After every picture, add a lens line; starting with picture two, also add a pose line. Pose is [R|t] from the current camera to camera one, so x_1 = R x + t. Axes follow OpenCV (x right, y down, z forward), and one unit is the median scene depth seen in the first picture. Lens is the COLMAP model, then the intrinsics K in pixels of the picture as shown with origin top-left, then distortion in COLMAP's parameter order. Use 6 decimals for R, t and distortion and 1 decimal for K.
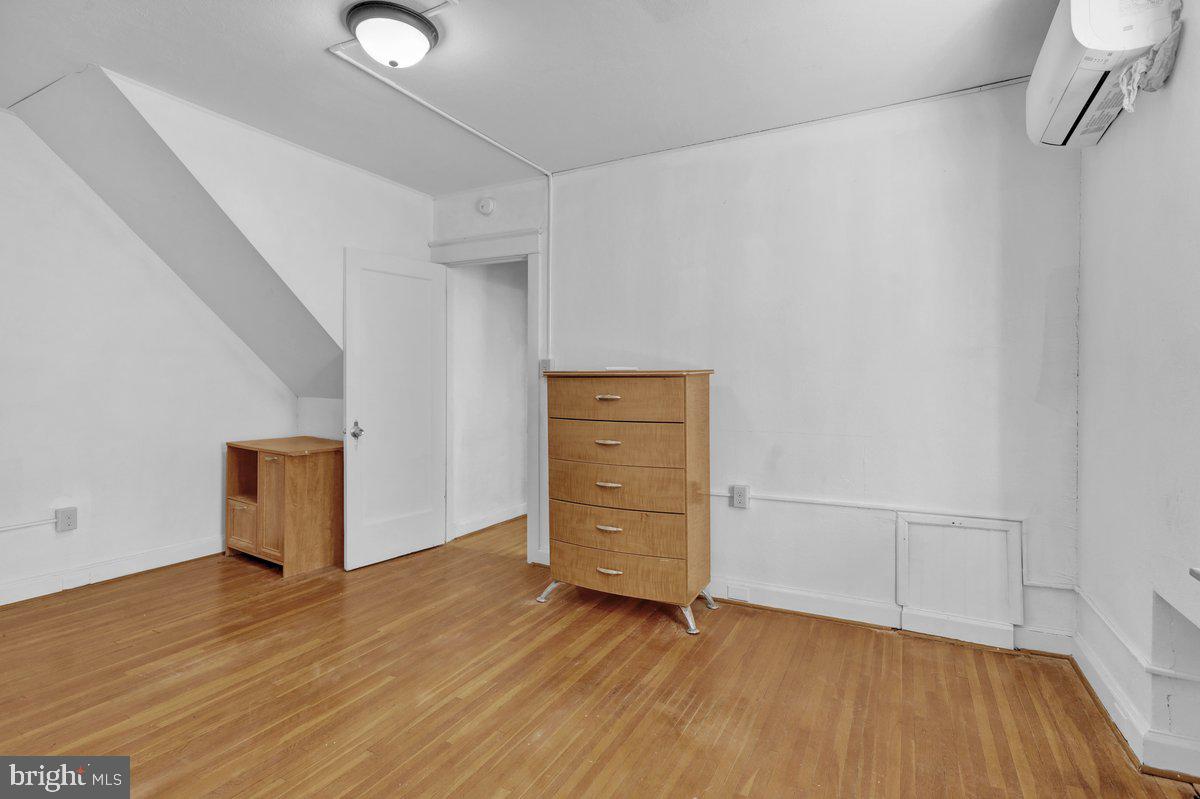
lens RADIAL K [[566.5, 0, 592.3], [0, 566.5, 377.0], [0, 0, 1]] dist [-0.000670, -0.000512]
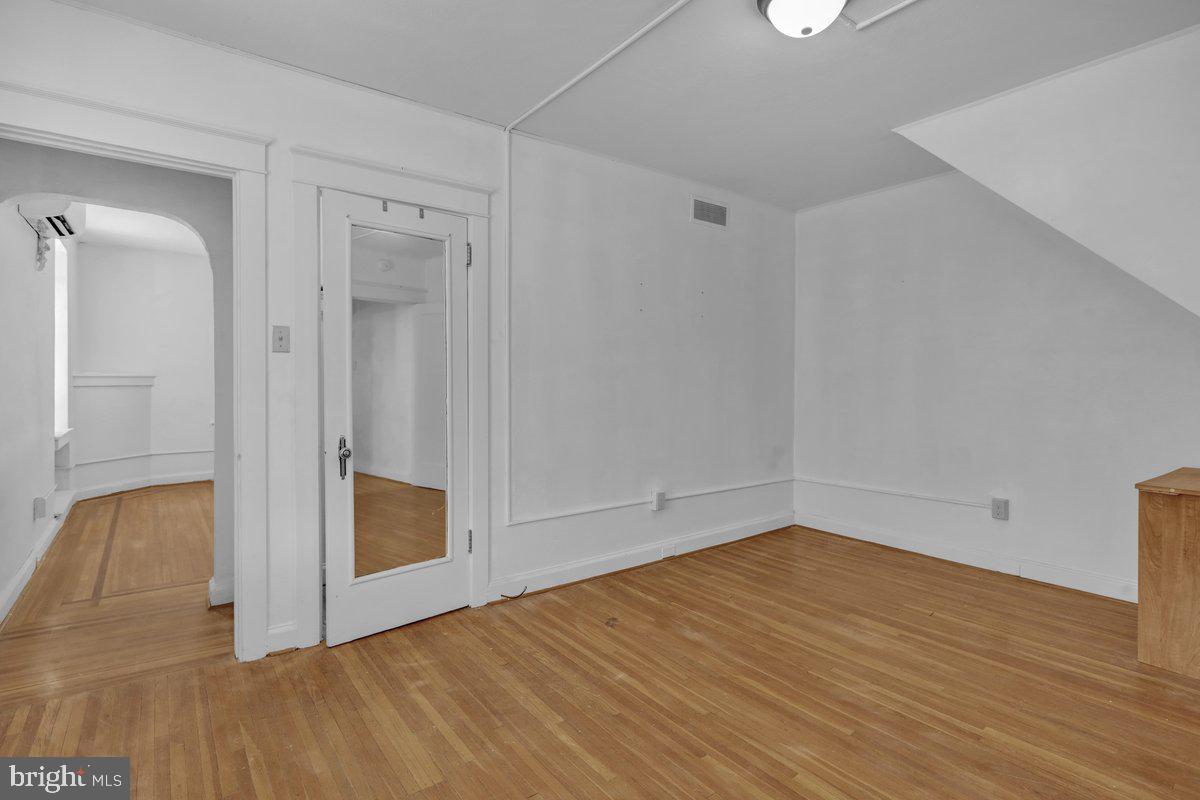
lens RADIAL K [[566.5, 0, 592.3], [0, 566.5, 377.5], [0, 0, 1]] dist [-0.000670, -0.000512]
pose [[-0.393912, -0.015543, -0.919017, 0.617516], [-0.000030, 0.999857, -0.016897, 0.018159], [0.919148, -0.006629, -0.393856, 1.048534]]
